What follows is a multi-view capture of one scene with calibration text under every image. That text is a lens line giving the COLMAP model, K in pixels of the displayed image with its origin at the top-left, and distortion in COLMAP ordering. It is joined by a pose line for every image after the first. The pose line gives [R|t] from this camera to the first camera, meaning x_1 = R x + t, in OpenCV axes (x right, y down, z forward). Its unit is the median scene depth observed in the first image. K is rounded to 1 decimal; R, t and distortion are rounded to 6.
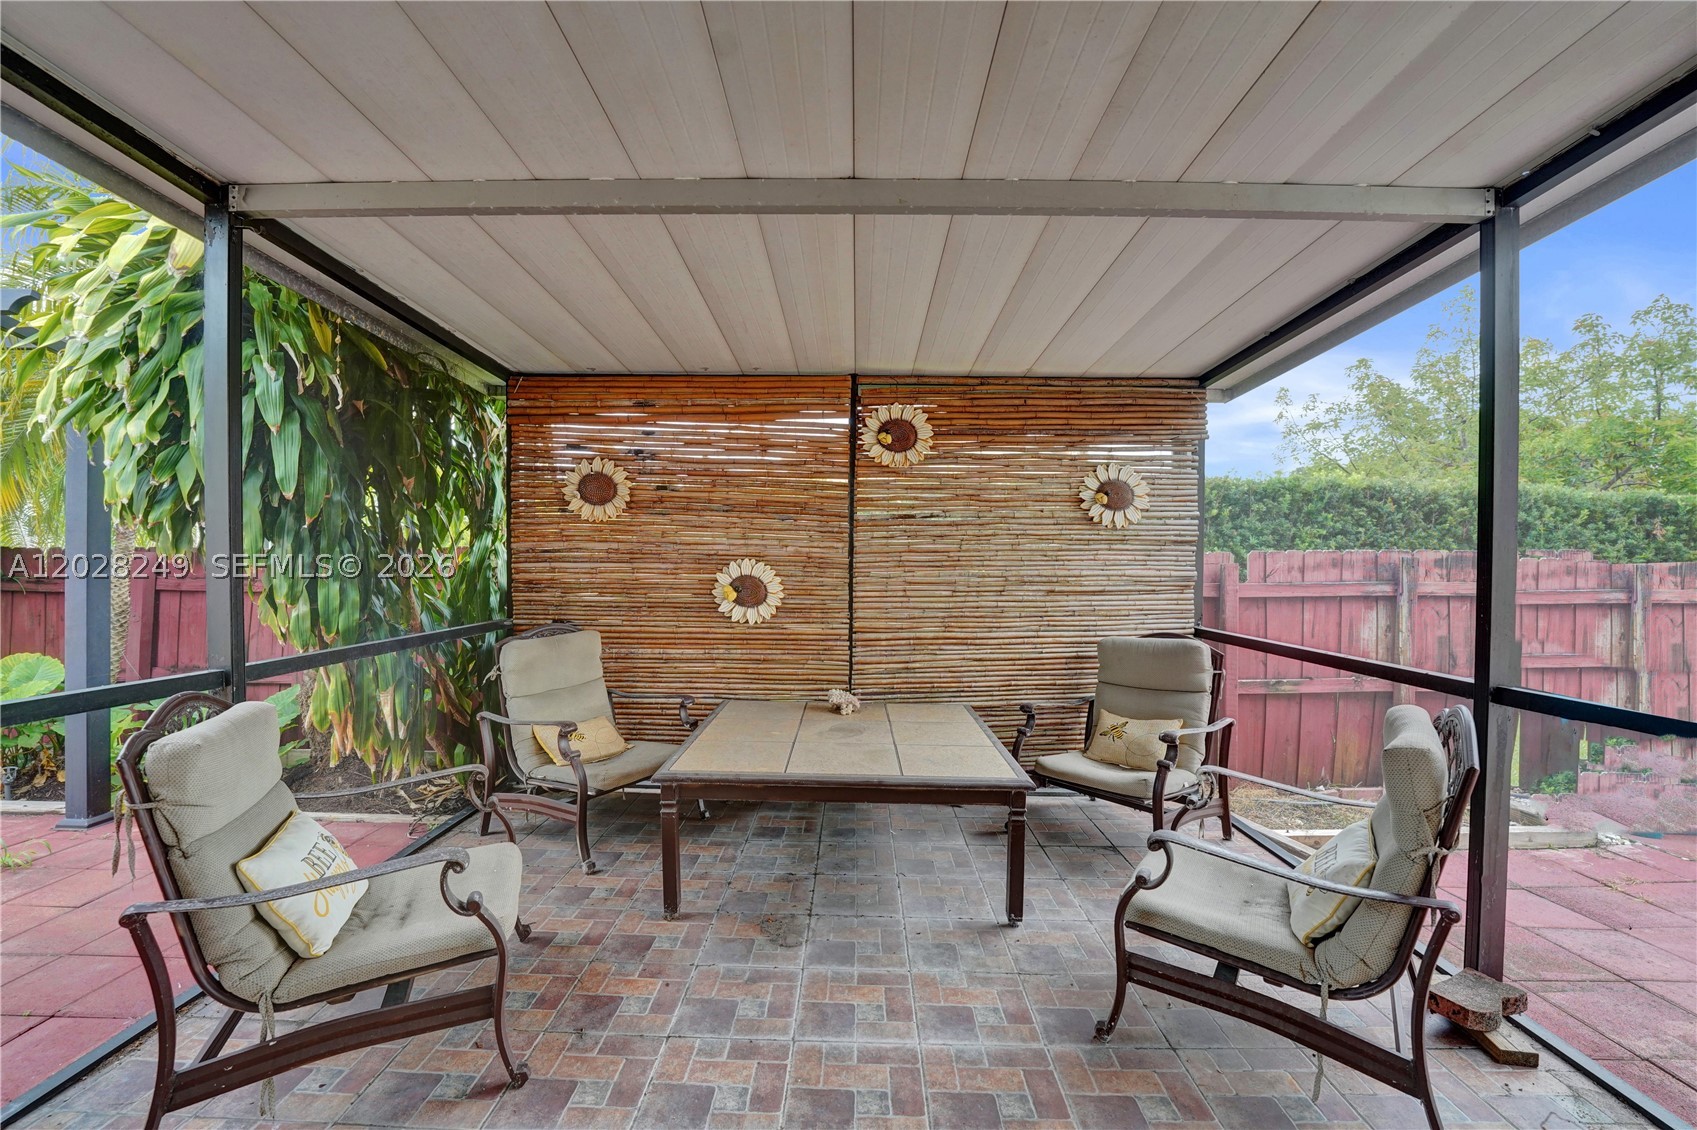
lens RADIAL K [[695.7, 0, 838.4], [0, 695.7, 564.2], [0, 0, 1]] dist [-0.024132, 0.000286]
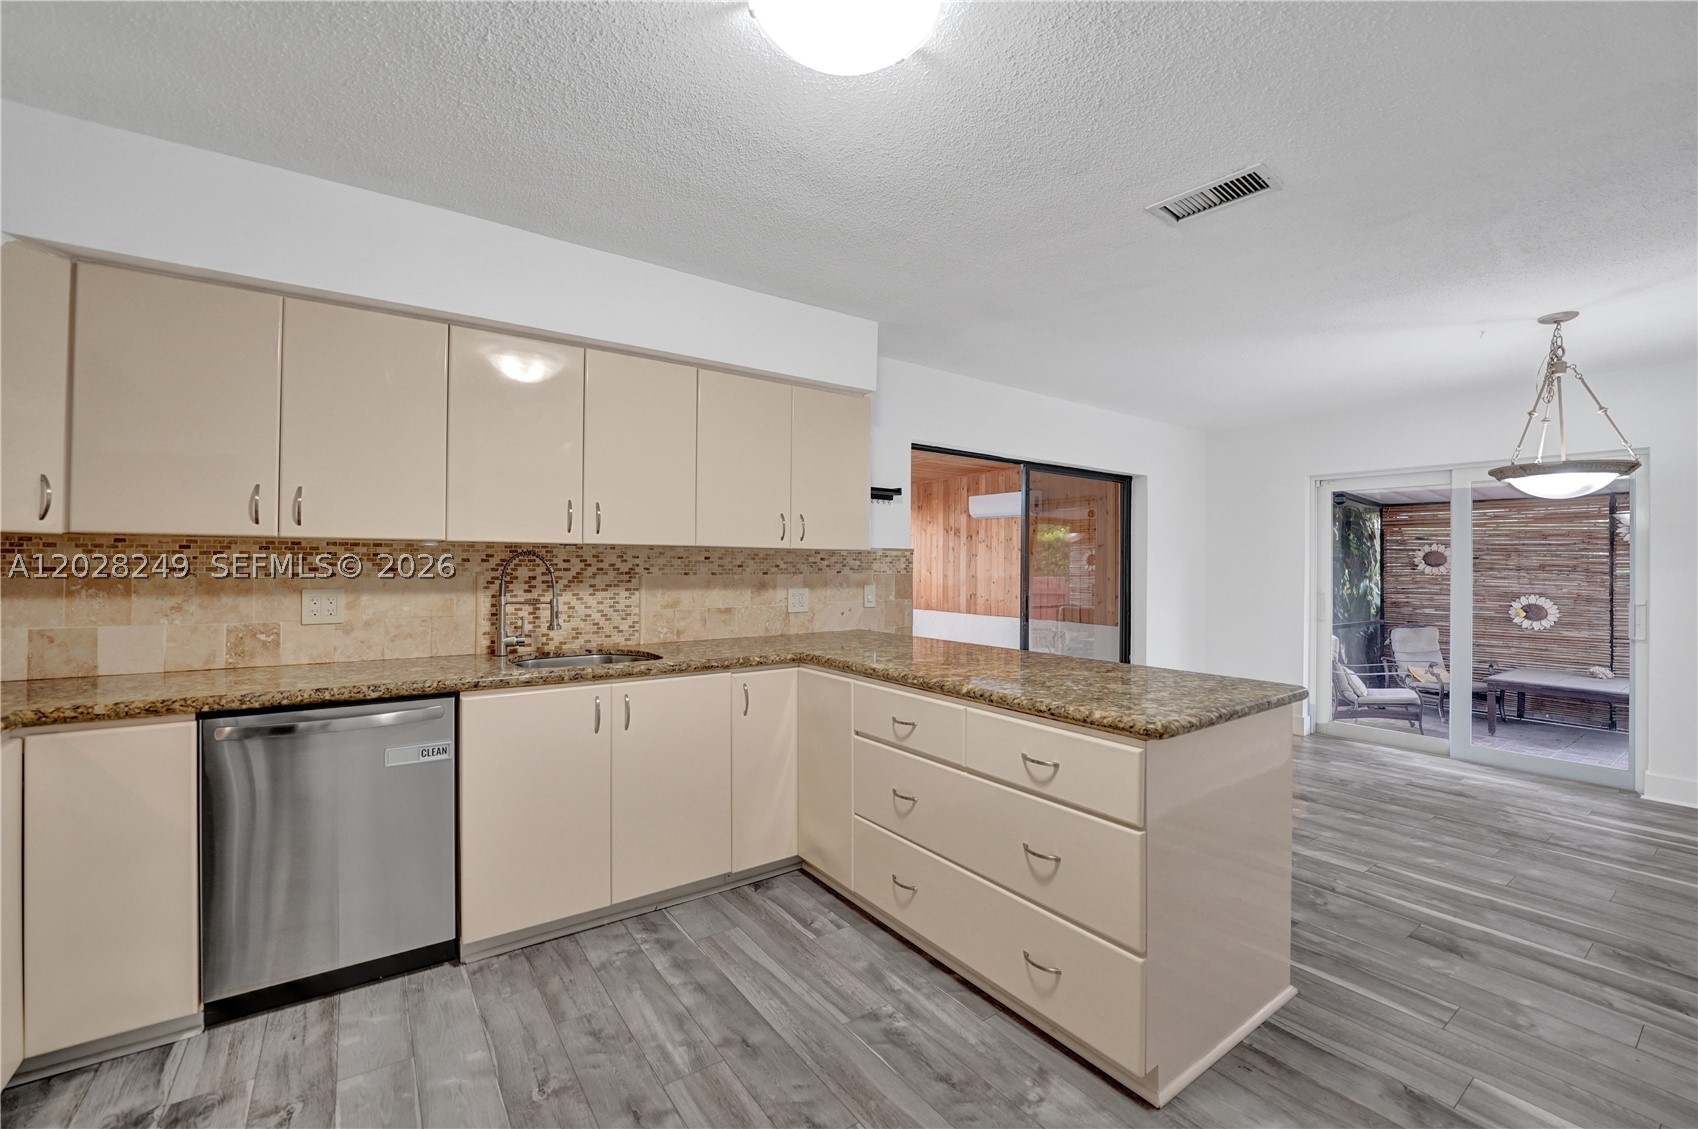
lens RADIAL K [[696.8, 0, 842.4], [0, 696.8, 557.8], [0, 0, 1]] dist [-0.031933, 0.005051]
pose [[0.594800, -0.011207, -0.803796, 0.236270], [-0.013990, 0.999607, -0.024289, -0.038794], [0.803752, 0.025693, 0.594410, -1.625078]]
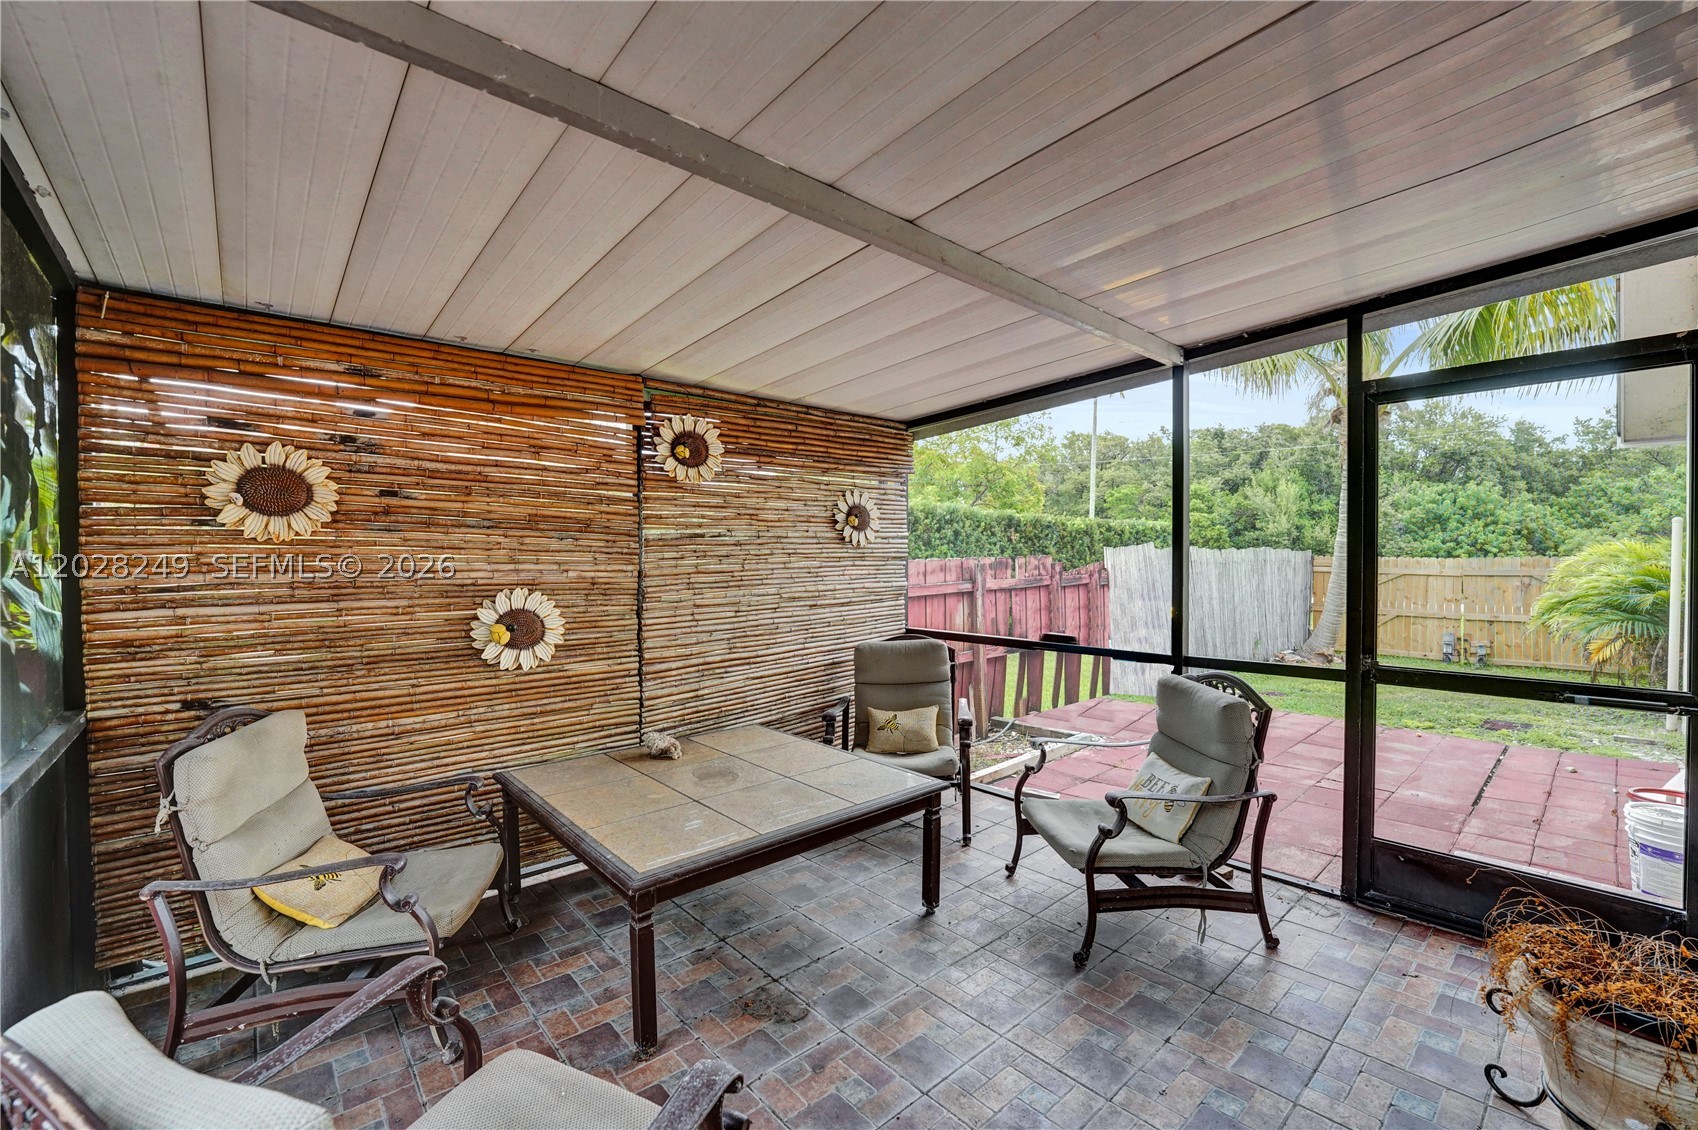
lens RADIAL K [[696.8, 0, 842.4], [0, 696.8, 558.3], [0, 0, 1]] dist [-0.031933, 0.005051]
pose [[0.736795, -0.017440, 0.675891, -0.391363], [0.016665, 0.999832, 0.007632, -0.041798], [-0.675911, 0.005640, 0.736962, 0.171090]]
